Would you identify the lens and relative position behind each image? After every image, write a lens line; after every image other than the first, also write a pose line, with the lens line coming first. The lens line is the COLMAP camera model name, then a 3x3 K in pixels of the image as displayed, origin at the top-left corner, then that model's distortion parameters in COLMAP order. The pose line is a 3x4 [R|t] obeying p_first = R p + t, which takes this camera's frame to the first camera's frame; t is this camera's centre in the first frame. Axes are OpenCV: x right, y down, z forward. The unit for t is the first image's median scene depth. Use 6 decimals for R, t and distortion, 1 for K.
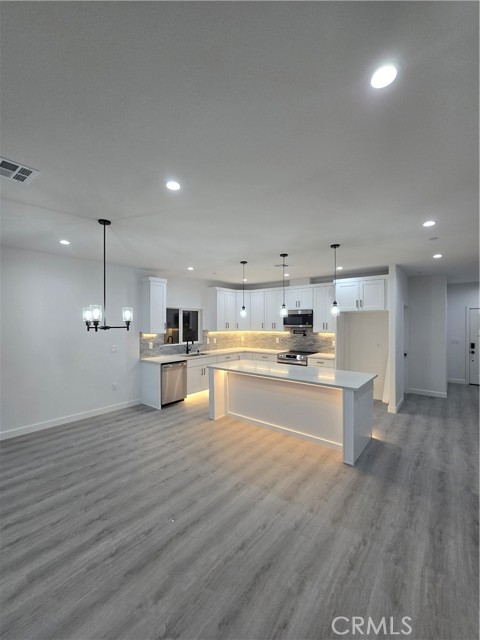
lens RADIAL K [[259.6, 0, 246.1], [0, 259.6, 321.8], [0, 0, 1]] dist [-0.006126, 0.002974]
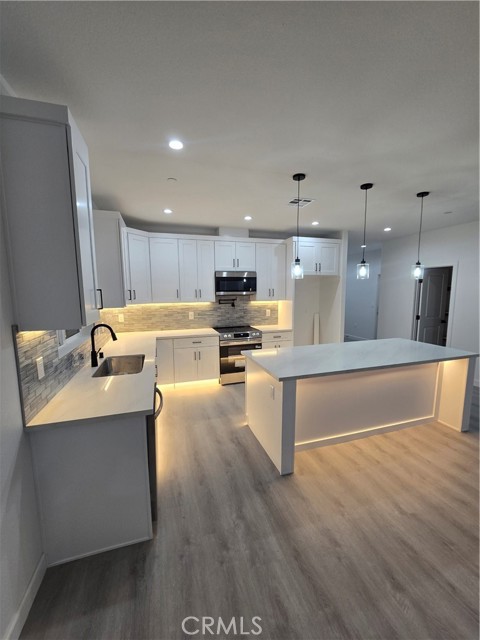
lens RADIAL K [[259.6, 0, 239.9], [0, 259.6, 322.8], [0, 0, 1]] dist [-0.006126, 0.002974]
pose [[0.568271, -0.109468, 0.815527, -0.559538], [0.005316, 0.991579, 0.129395, 0.005465], [-0.822824, -0.069196, 0.564067, 0.777337]]
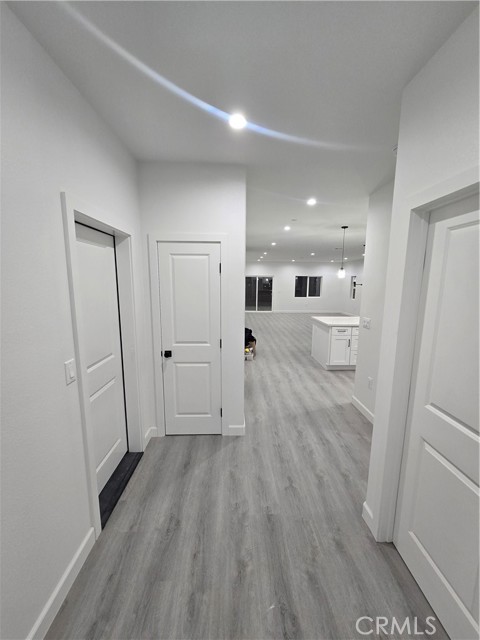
lens RADIAL K [[259.6, 0, 241.6], [0, 259.6, 324.7], [0, 0, 1]] dist [-0.006126, 0.002974]
pose [[-0.768569, 0.092802, -0.633000, 1.316848], [-0.010091, 0.987542, 0.157033, 0.011723], [0.639687, 0.127079, -0.758058, 1.371724]]
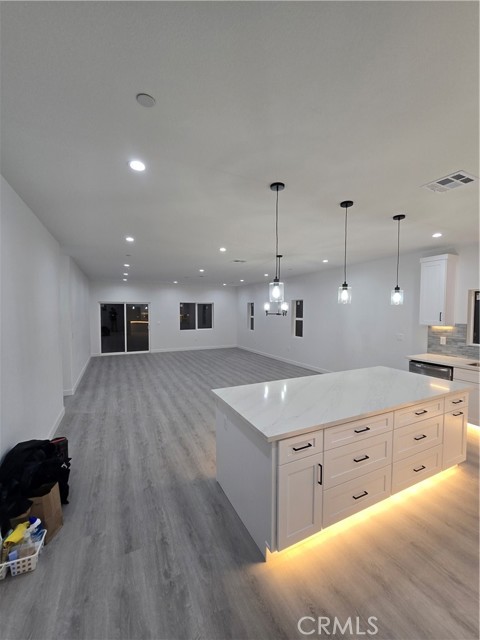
lens RADIAL K [[259.6, 0, 246.7], [0, 259.6, 319.5], [0, 0, 1]] dist [-0.006126, 0.002974]
pose [[-0.420146, 0.025435, -0.907100, 0.732850], [0.000515, 0.999614, 0.027791, 0.004195], [0.907456, 0.011209, -0.419997, 0.934525]]
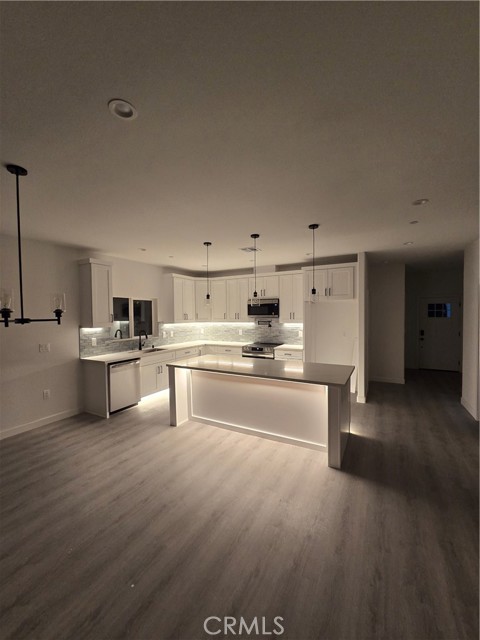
lens RADIAL K [[259.6, 0, 245.0], [0, 259.6, 320.3], [0, 0, 1]] dist [-0.006126, 0.002974]
pose [[0.984582, -0.014626, 0.174310, -0.040938], [0.009792, 0.999544, 0.028560, 0.004027], [-0.174649, -0.026413, 0.984277, 0.117222]]
